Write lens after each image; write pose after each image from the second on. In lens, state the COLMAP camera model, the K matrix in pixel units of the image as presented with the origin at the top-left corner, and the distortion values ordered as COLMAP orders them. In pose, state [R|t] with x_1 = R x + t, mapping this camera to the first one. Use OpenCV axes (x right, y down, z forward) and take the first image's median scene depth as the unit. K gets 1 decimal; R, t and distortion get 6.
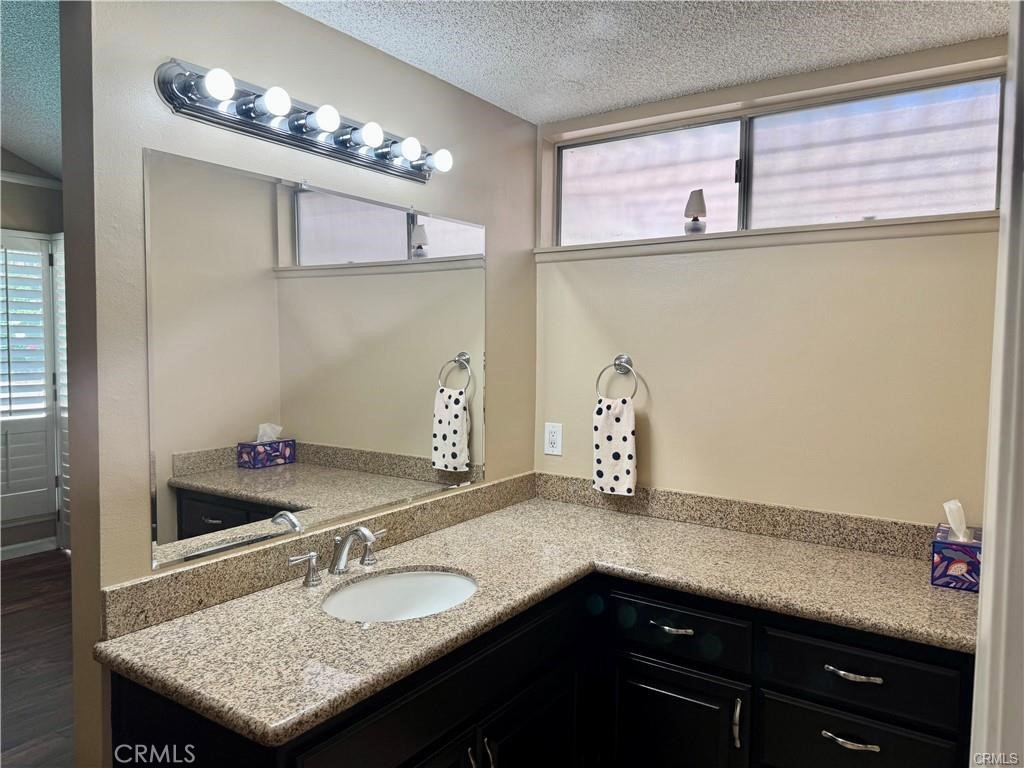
lens RADIAL K [[729.0, 0, 510.0], [0, 729.0, 381.4], [0, 0, 1]] dist [0.061501, -0.061854]
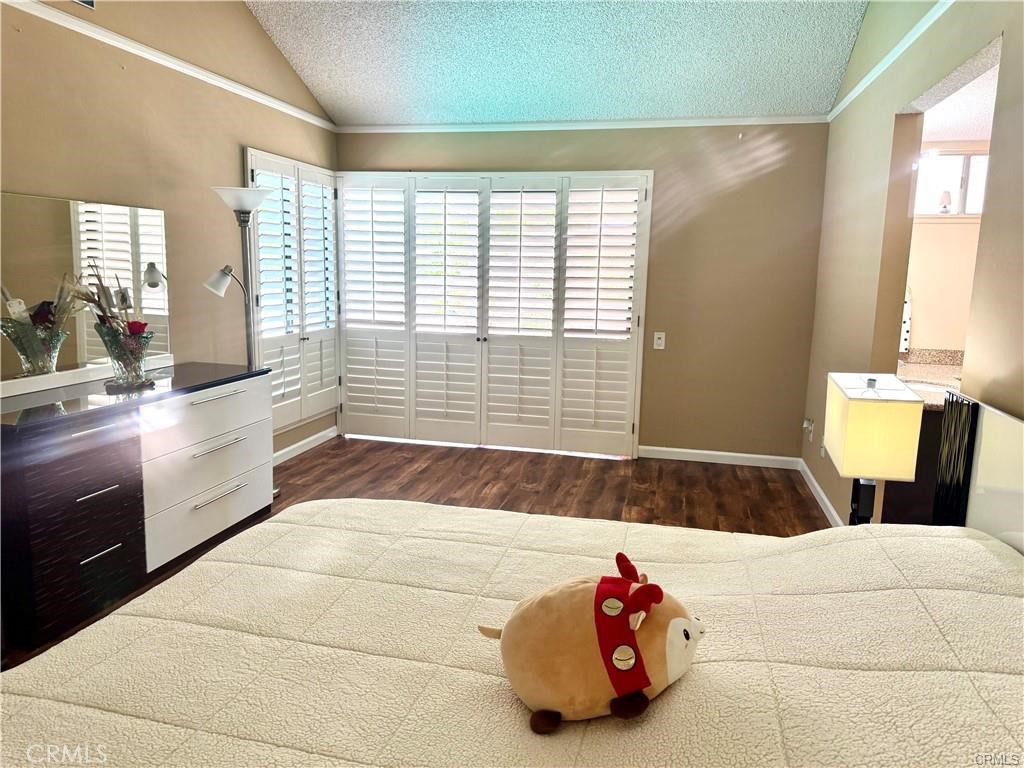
lens RADIAL K [[729.0, 0, 509.4], [0, 729.0, 384.0], [0, 0, 1]] dist [0.061501, -0.061854]
pose [[0.928561, -0.049406, 0.367878, -1.533136], [0.007871, 0.993500, 0.113561, 0.012447], [-0.371097, -0.102552, 0.922914, -0.411330]]
